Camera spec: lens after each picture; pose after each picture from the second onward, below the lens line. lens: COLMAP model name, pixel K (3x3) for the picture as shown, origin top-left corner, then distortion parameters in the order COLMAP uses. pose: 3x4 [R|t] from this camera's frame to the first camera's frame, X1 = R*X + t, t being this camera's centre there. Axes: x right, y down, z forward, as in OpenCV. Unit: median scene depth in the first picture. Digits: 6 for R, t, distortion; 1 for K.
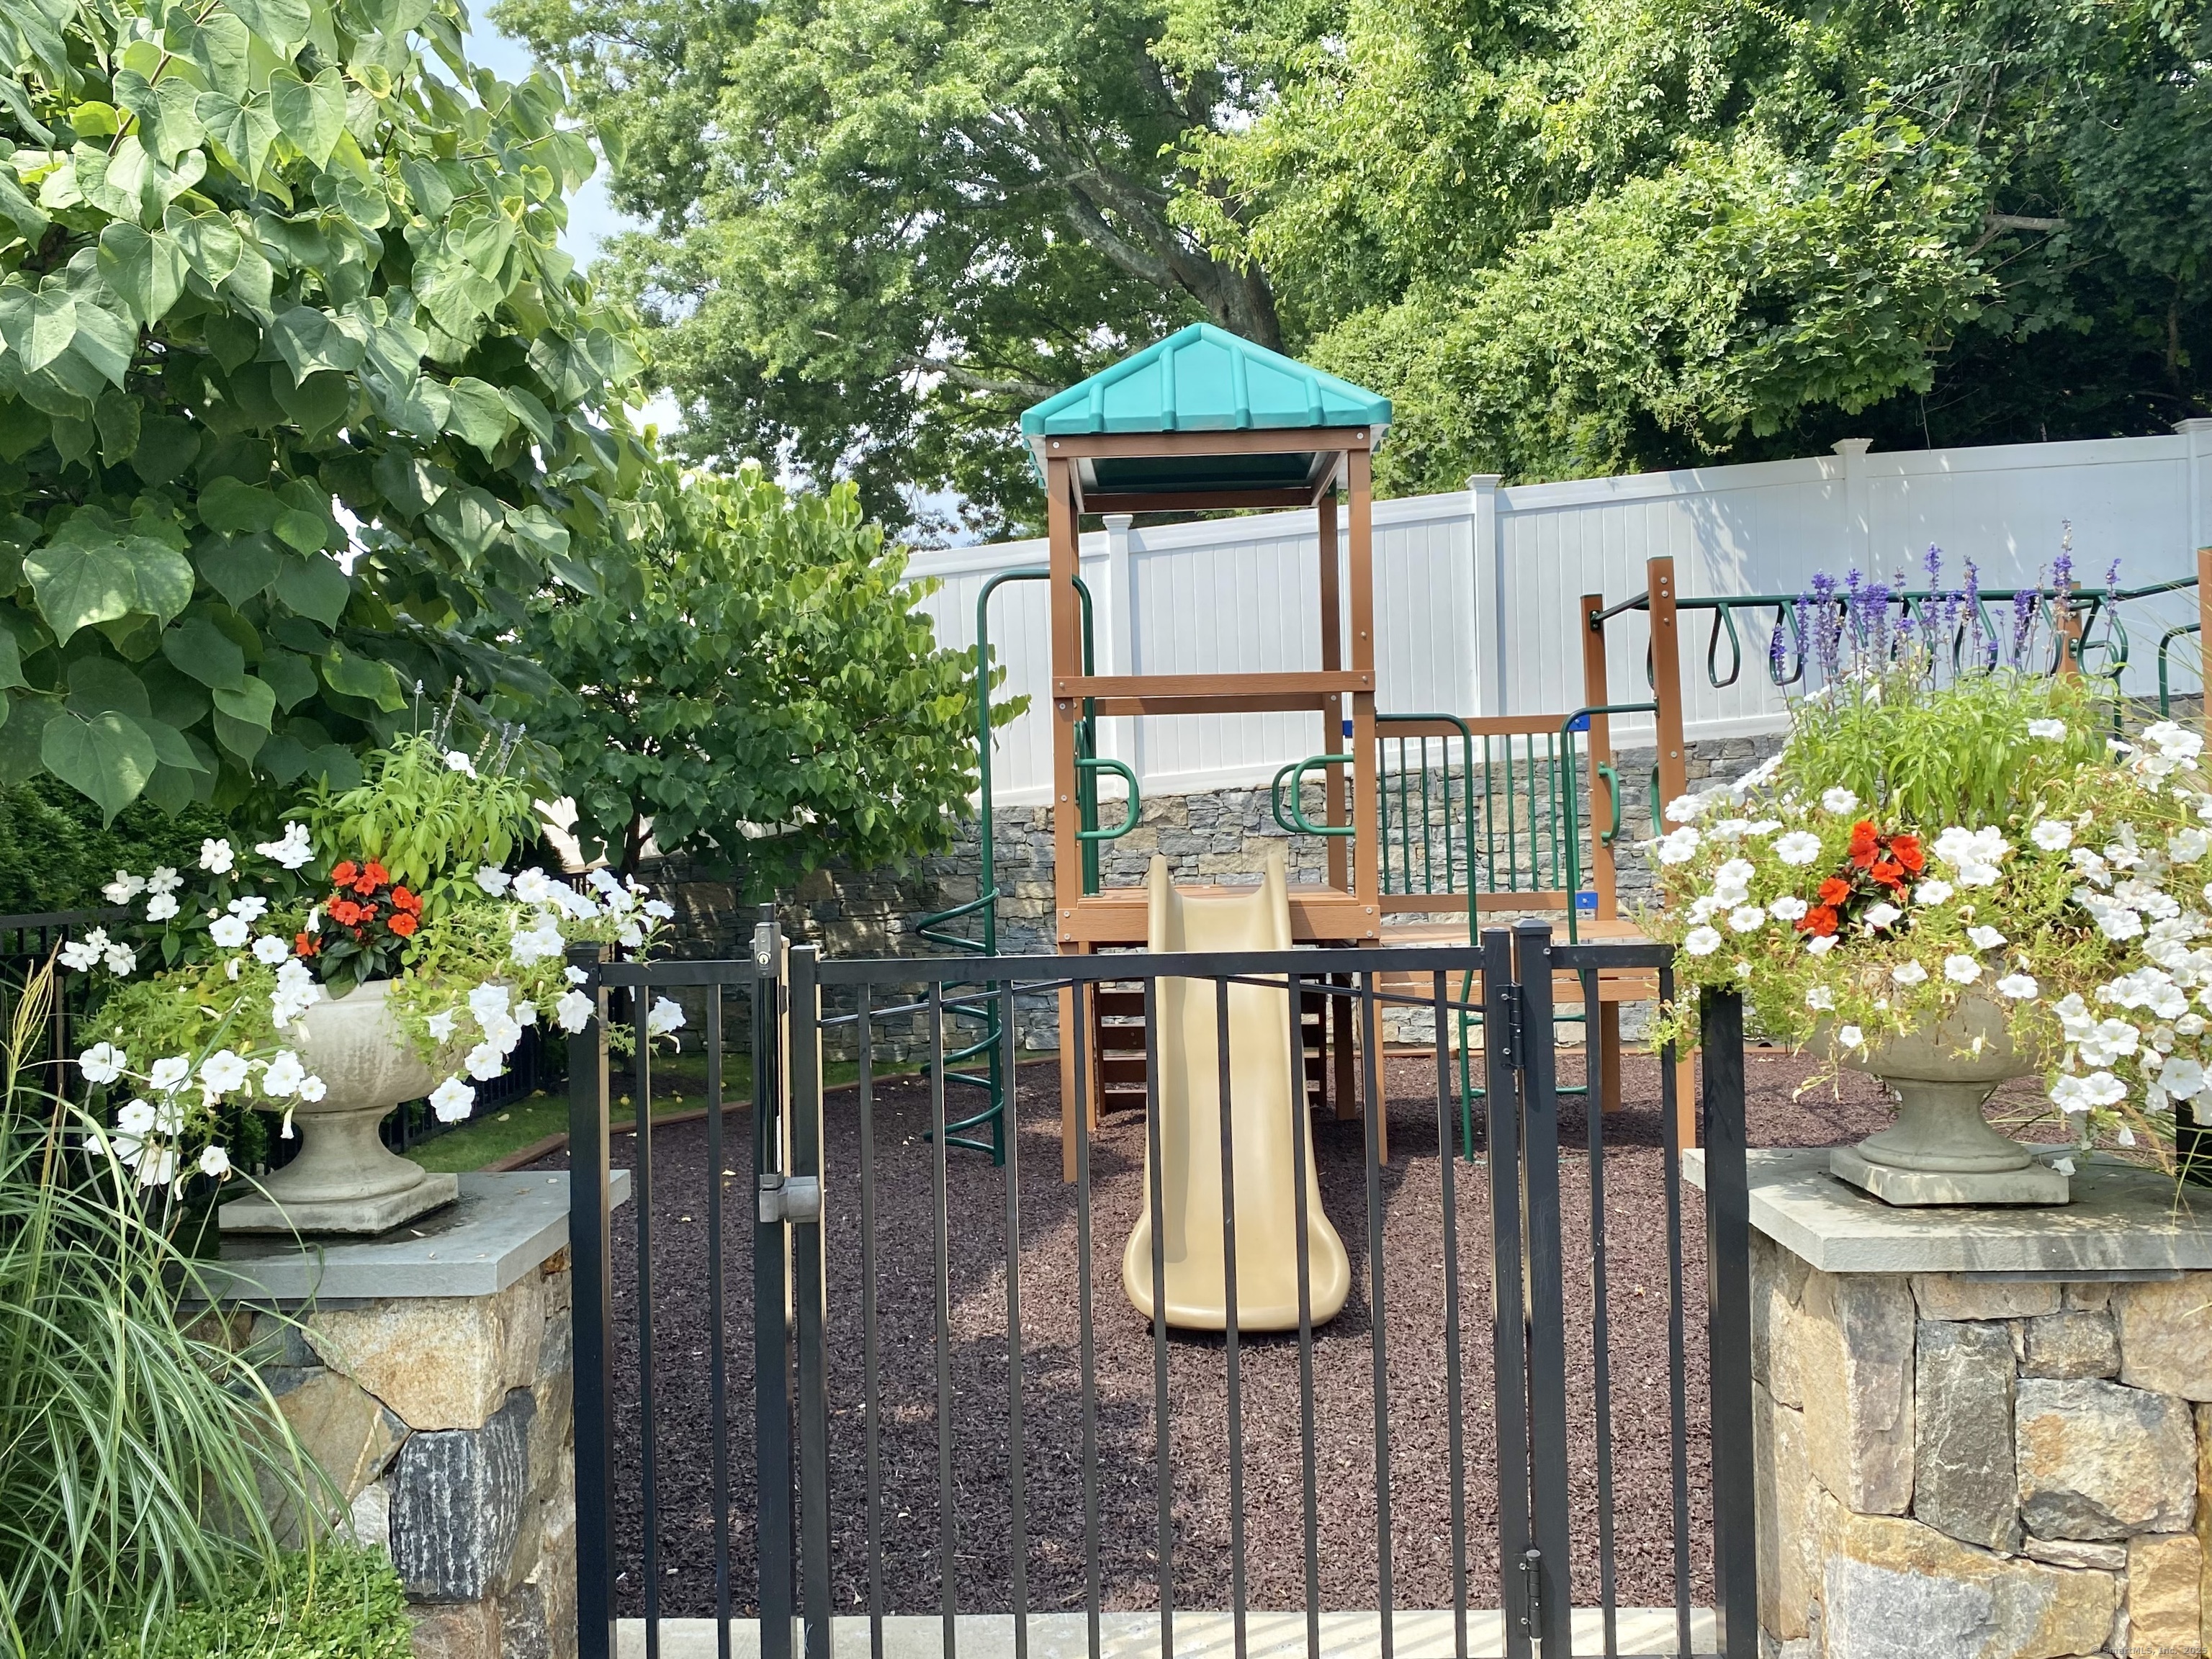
lens RADIAL K [[1826.8, 0, 1106.0], [0, 1826.8, 829.5], [0, 0, 1]] dist [0.213039, -0.648598]
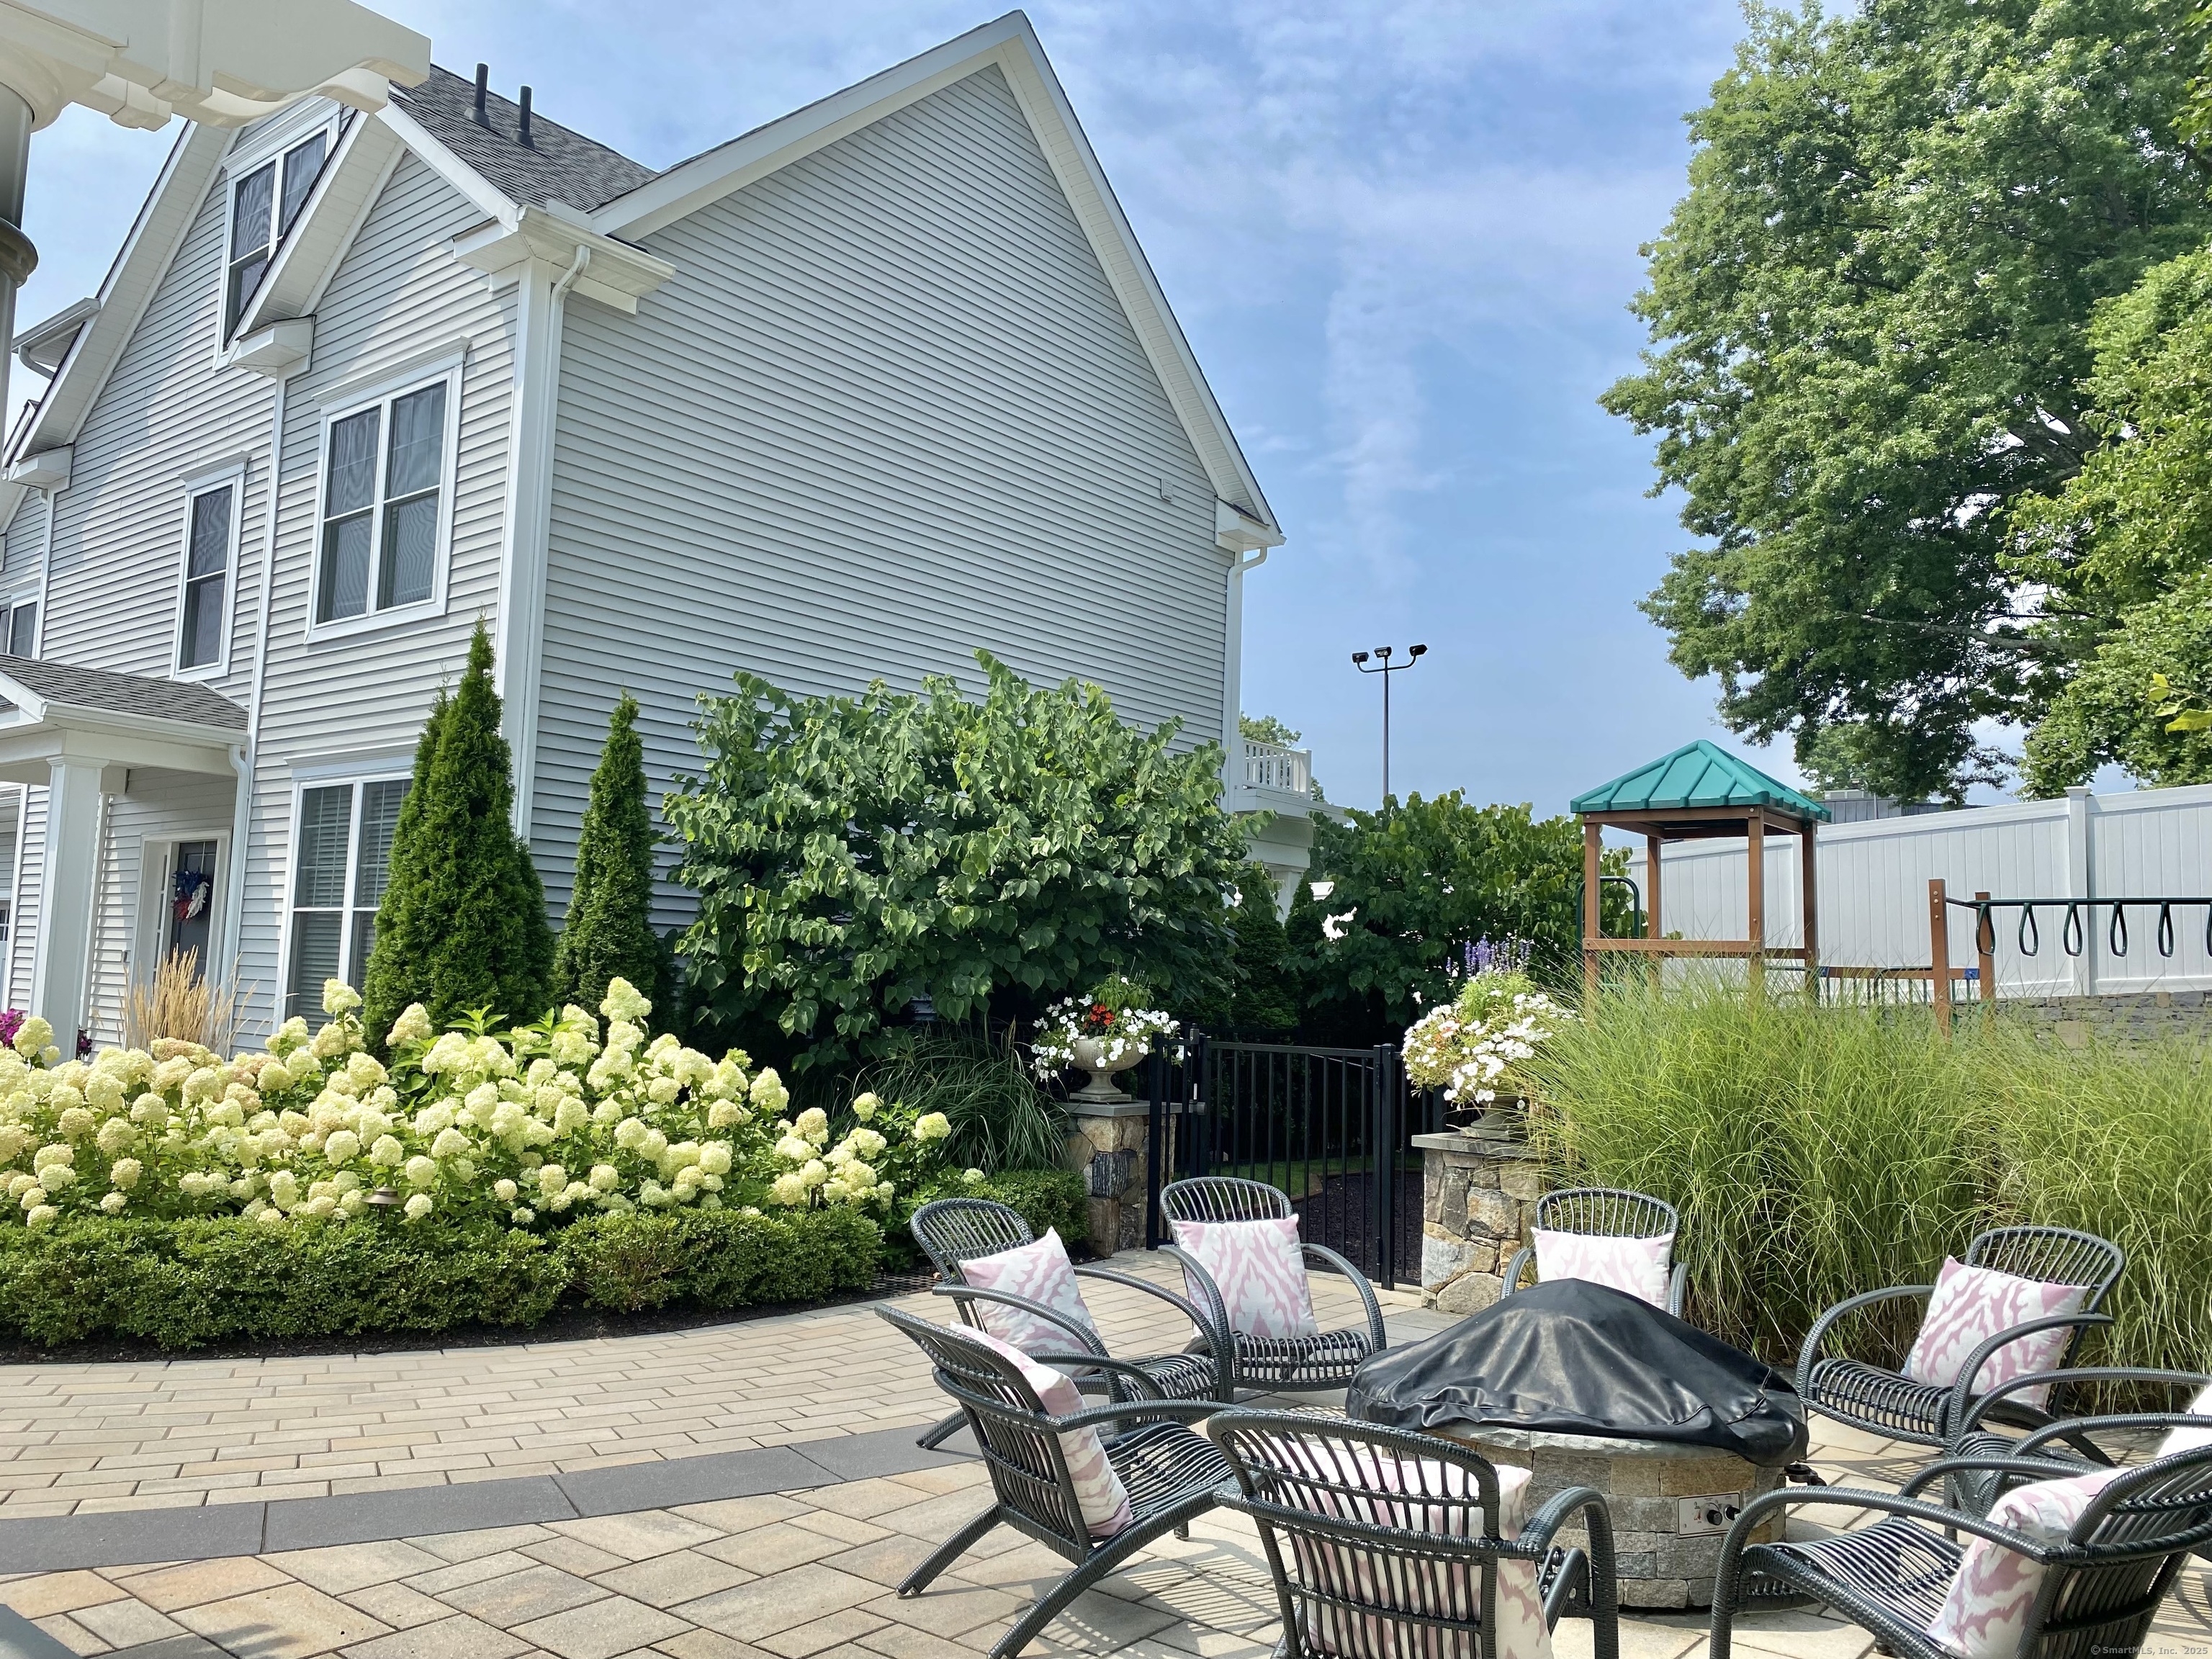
lens RADIAL K [[1695.2, 0, 1106.0], [0, 1695.2, 829.5], [0, 0, 1]] dist [0.003325, -0.000800]
pose [[0.784626, -0.008536, -0.619911, 0.417181], [-0.058584, 0.994410, -0.087843, -0.008721], [0.617196, 0.105241, 0.779740, -0.415539]]
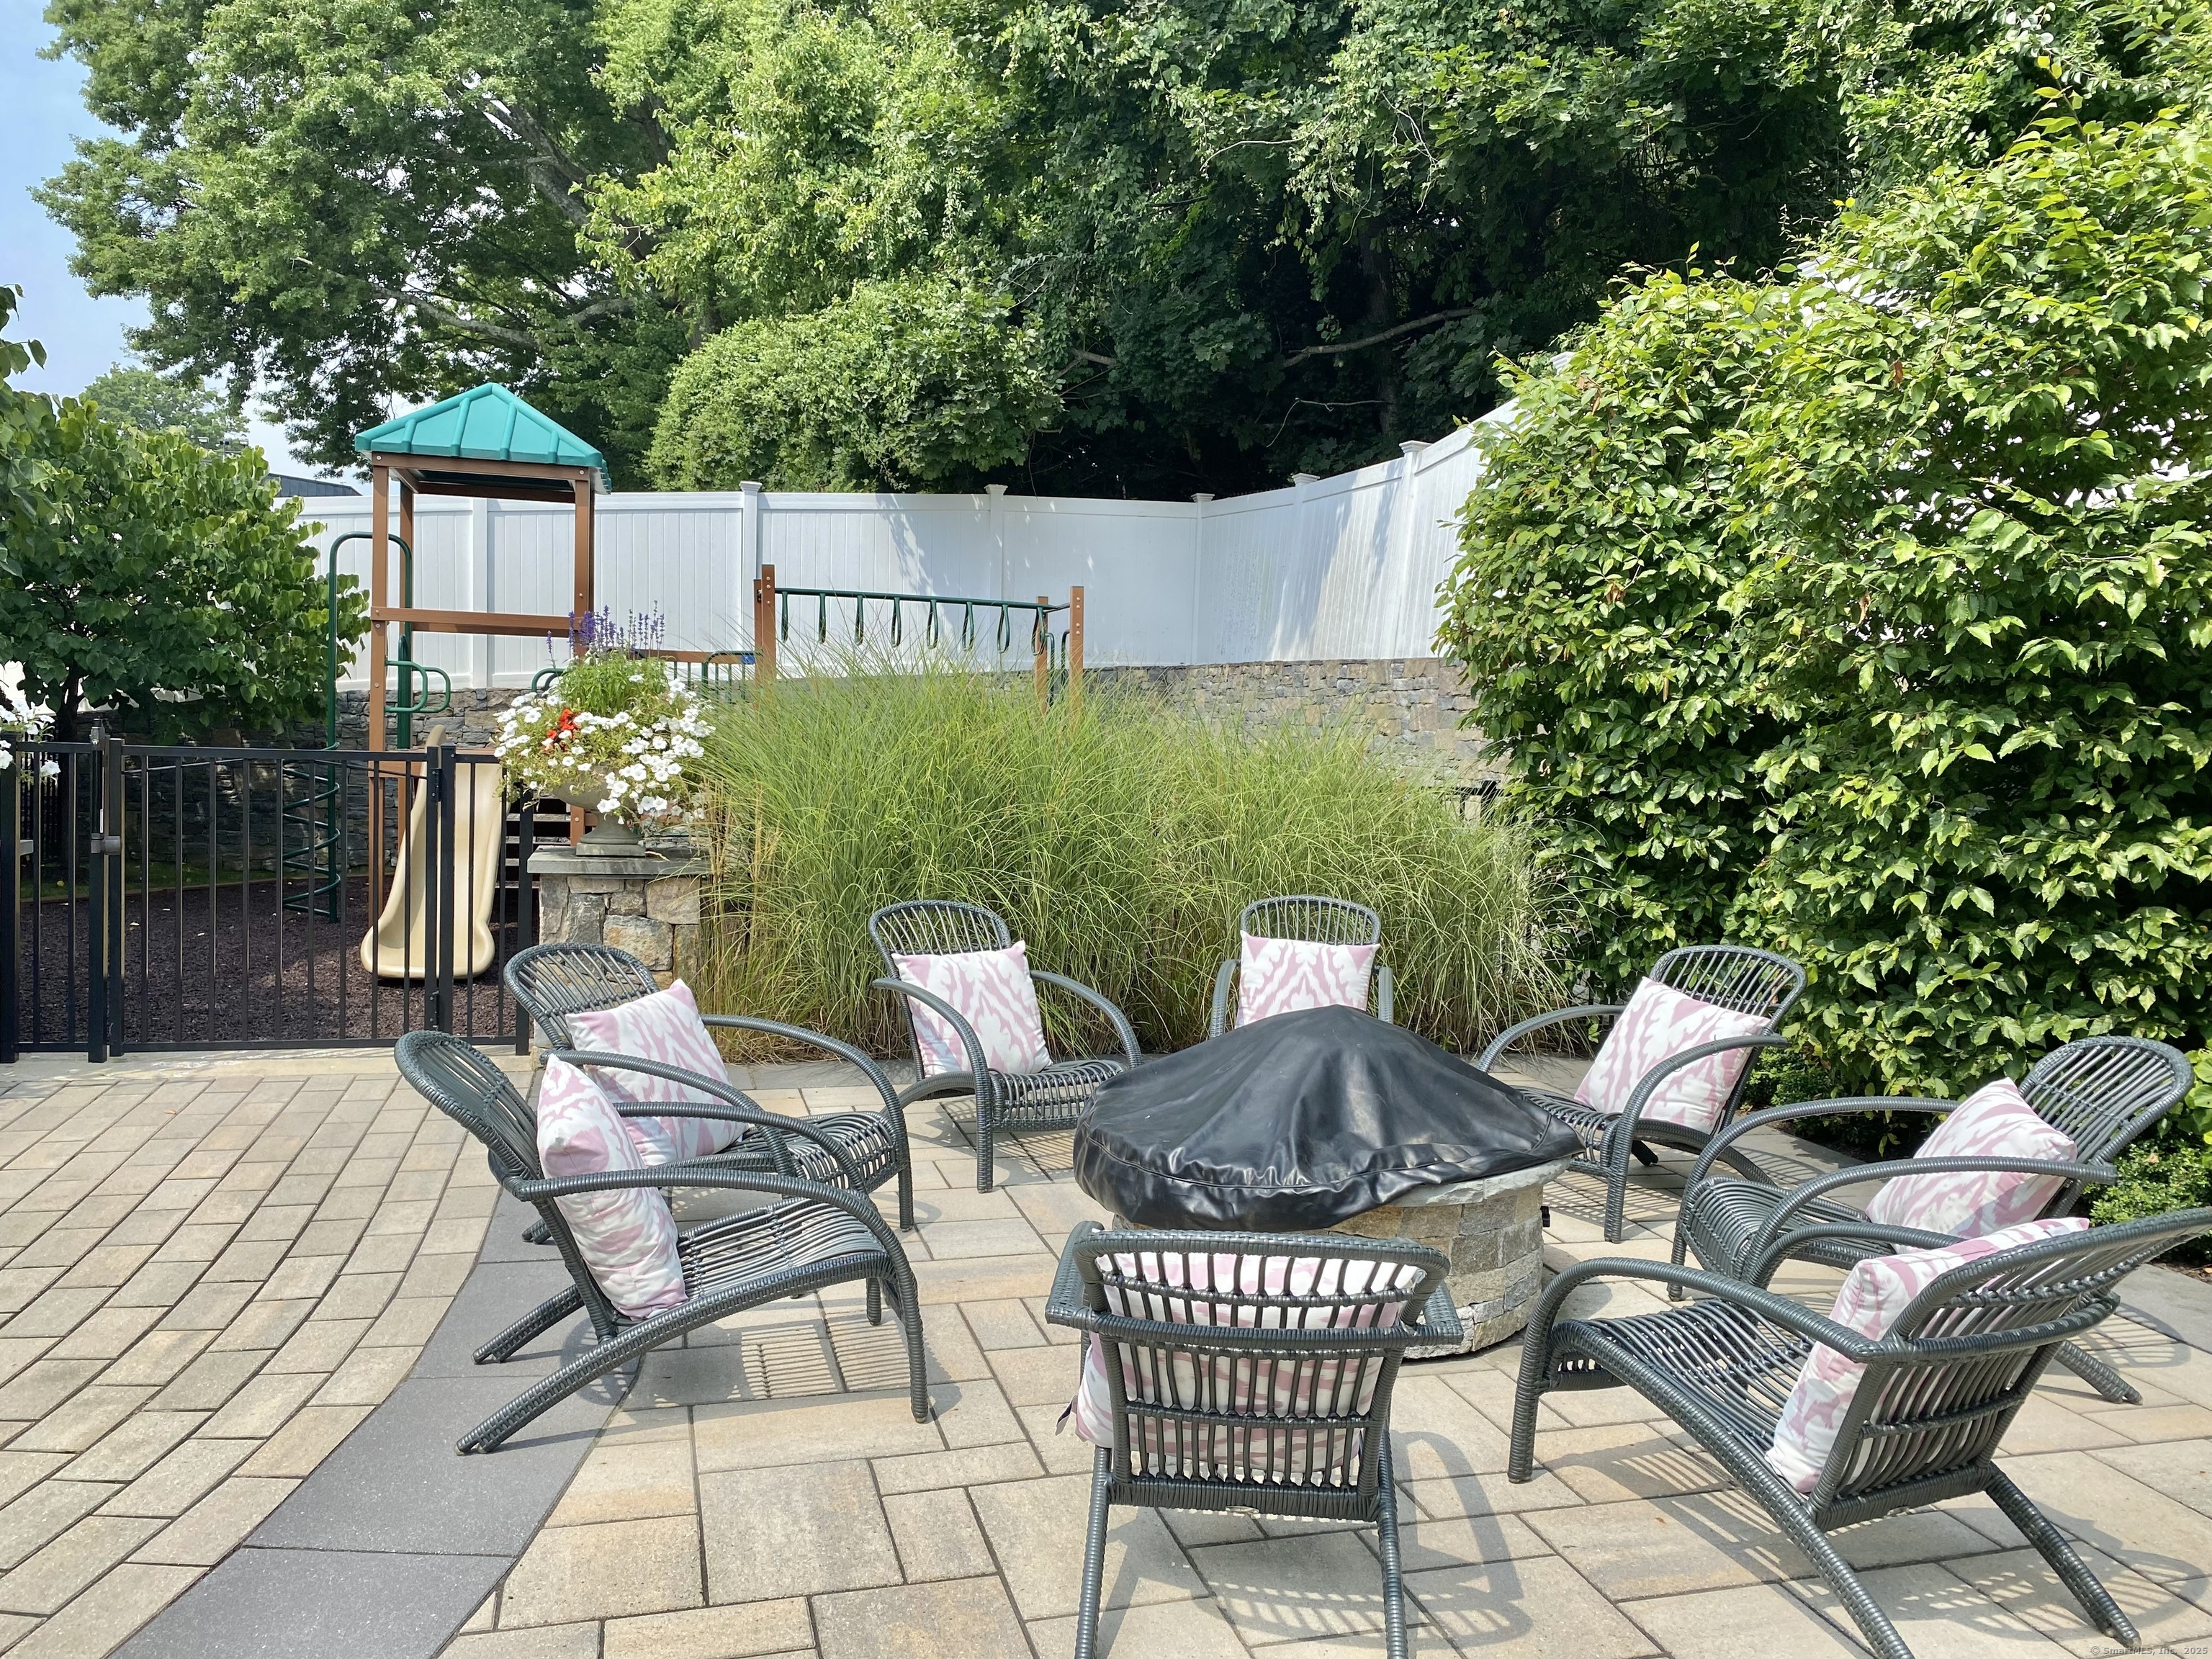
lens RADIAL K [[1653.0, 0, 1106.0], [0, 1653.0, 829.5], [0, 0, 1]] dist [0.029202, -0.036931]
pose [[0.956988, 0.038976, 0.287499, 0.107813], [-0.054872, 0.997366, 0.047437, 0.002854], [-0.284893, -0.061172, 0.956606, -0.342008]]
